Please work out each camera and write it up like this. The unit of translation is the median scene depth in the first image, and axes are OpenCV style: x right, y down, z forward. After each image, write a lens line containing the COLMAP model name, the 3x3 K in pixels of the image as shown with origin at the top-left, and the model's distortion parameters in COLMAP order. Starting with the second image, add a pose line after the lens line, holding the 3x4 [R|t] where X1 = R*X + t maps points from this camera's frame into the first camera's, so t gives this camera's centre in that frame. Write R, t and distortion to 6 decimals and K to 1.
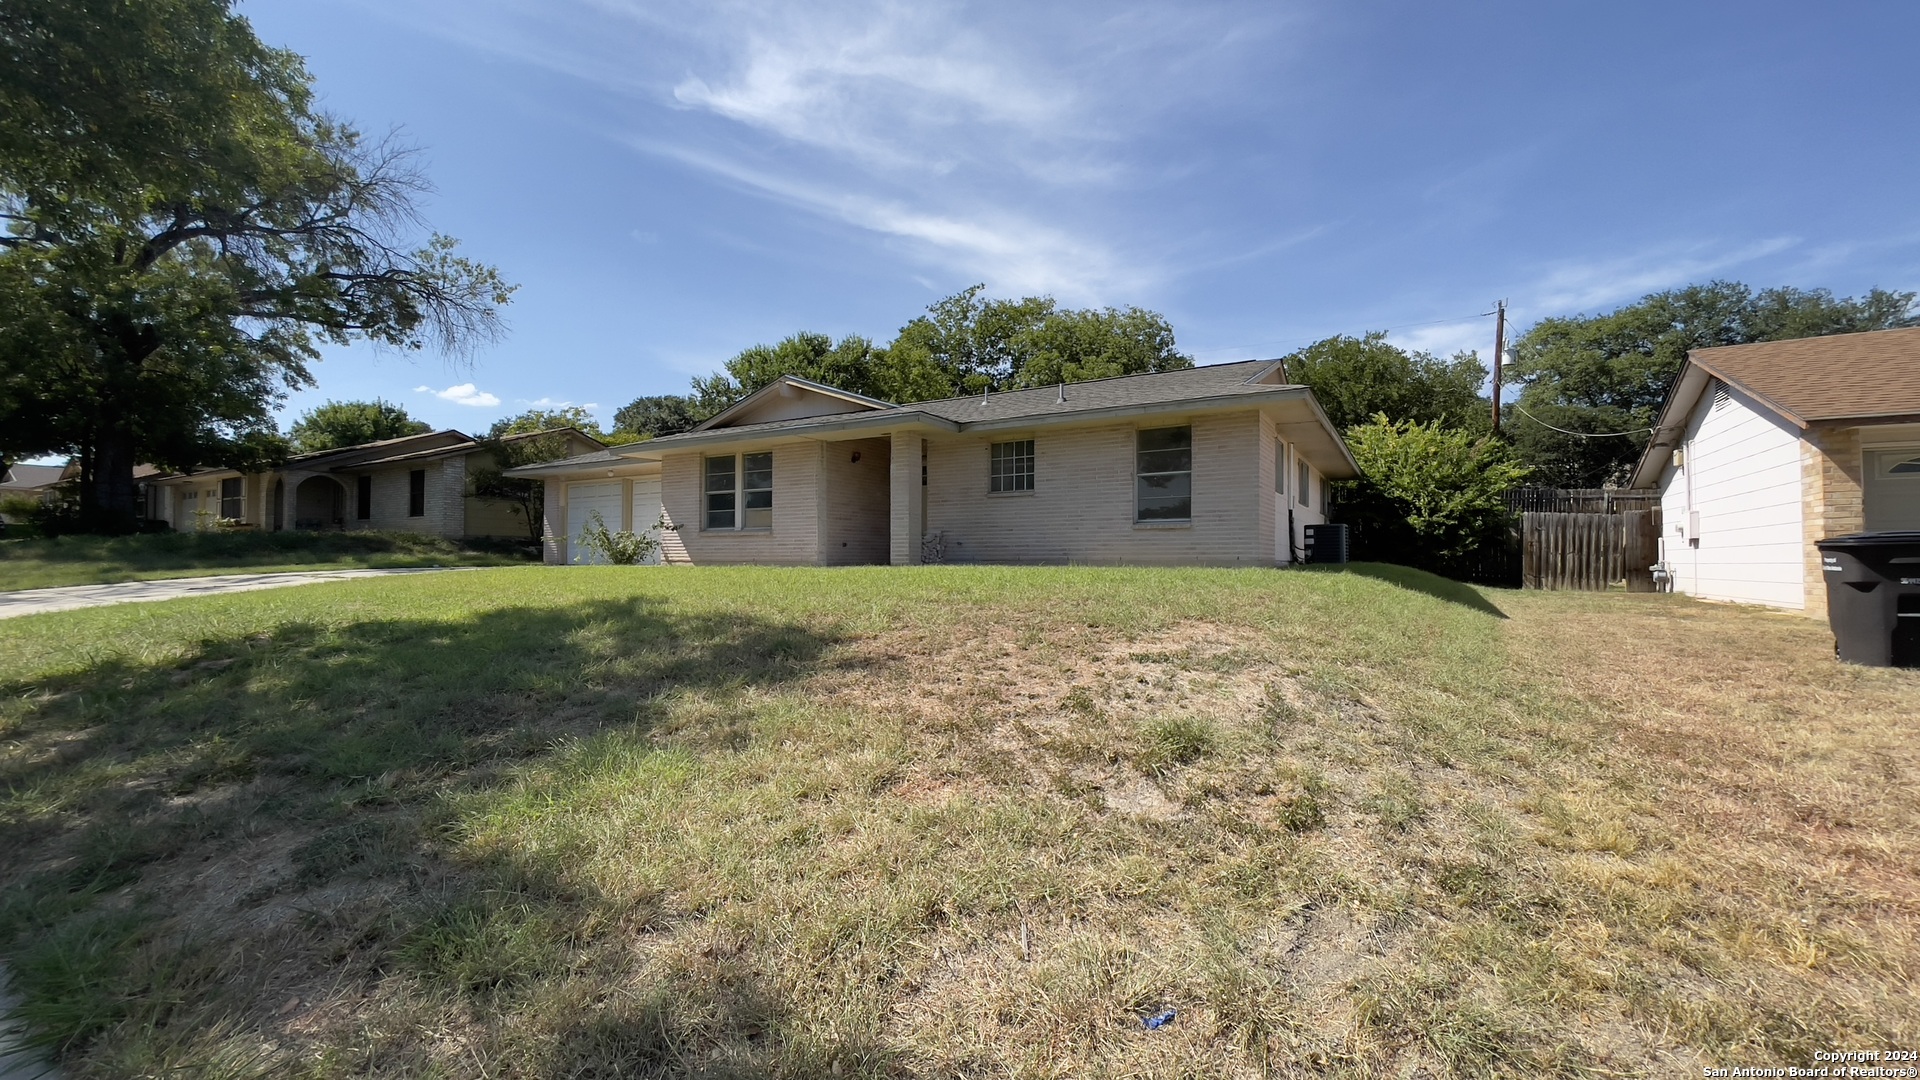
lens RADIAL K [[782.8, 0, 960.0], [0, 782.8, 540.0], [0, 0, 1]] dist [-0.000984, -0.000027]
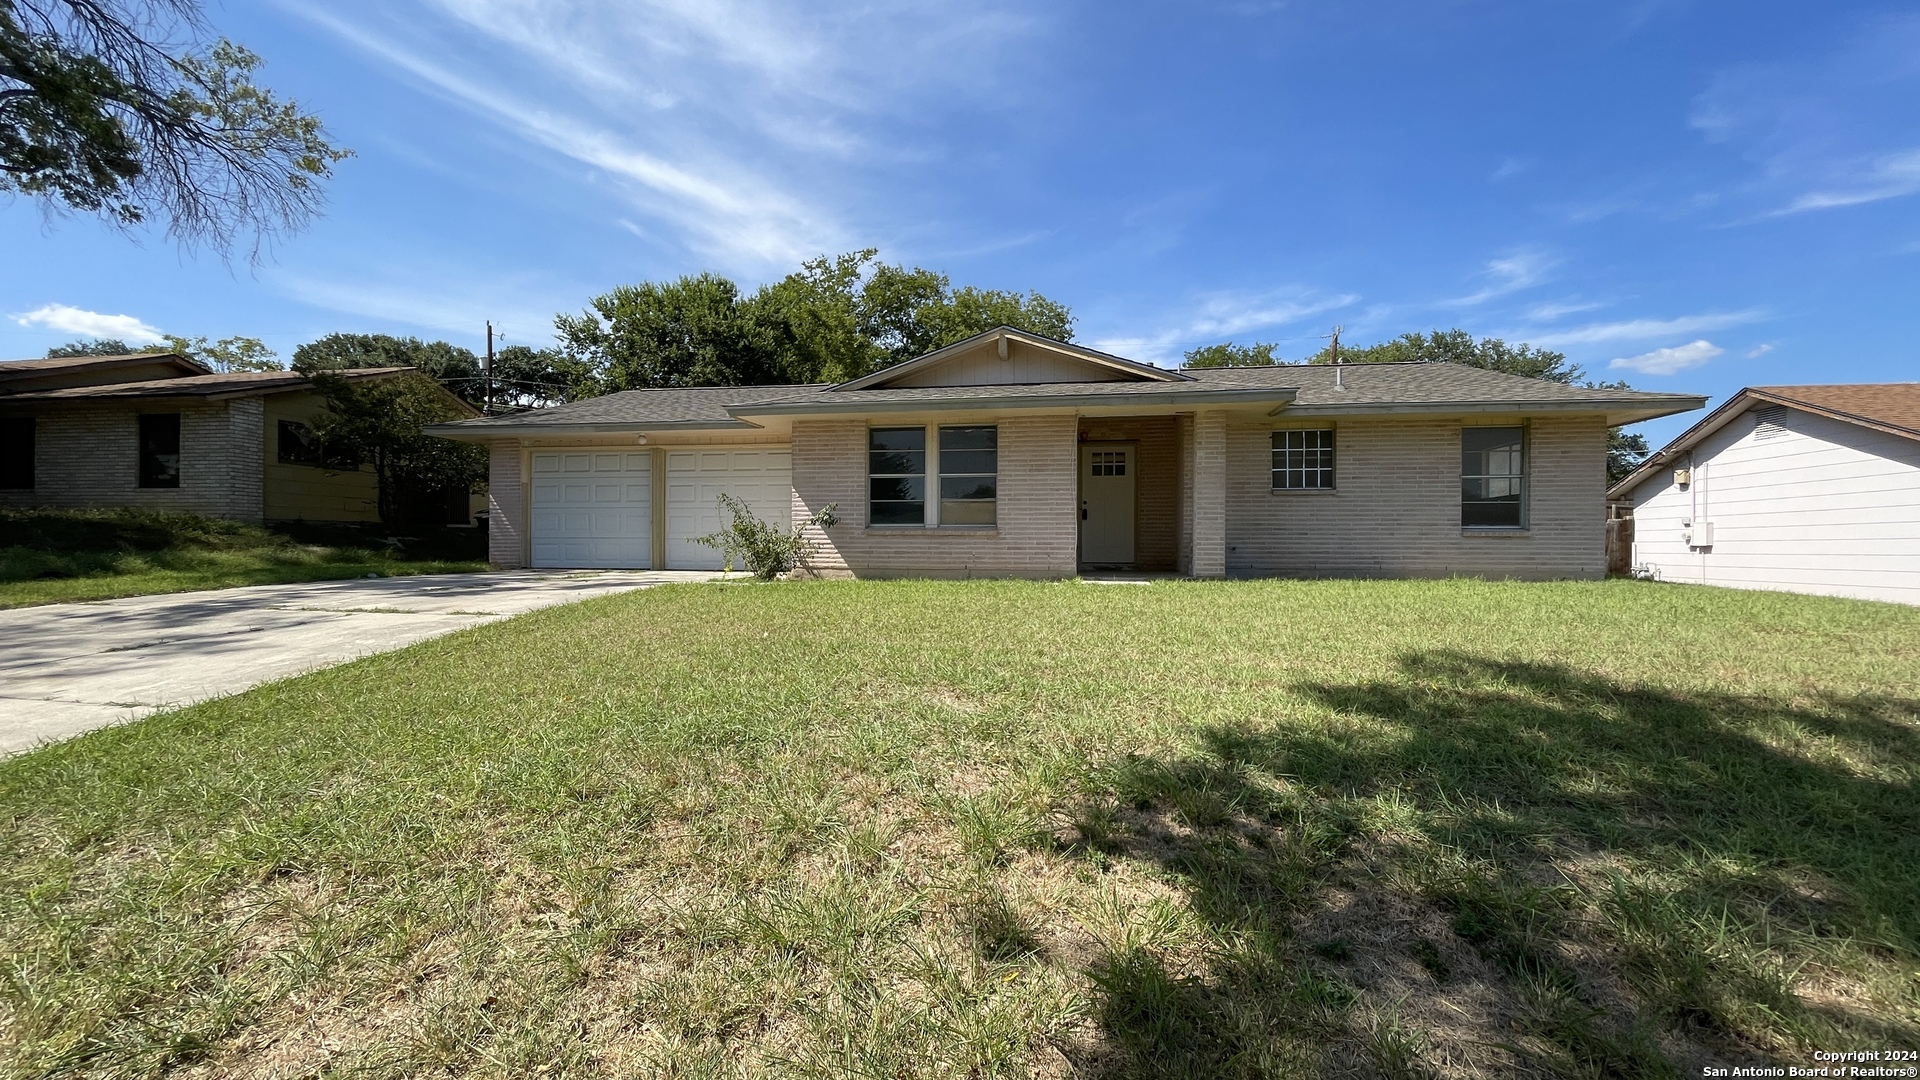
lens RADIAL K [[813.6, 0, 960.0], [0, 813.6, 540.0], [0, 0, 1]] dist [0.028190, 0.000134]
pose [[0.943906, 0.010444, 0.330049, -0.382795], [-0.015691, 0.999789, 0.013238, -0.008388], [-0.329841, -0.017675, 0.943871, 0.184366]]
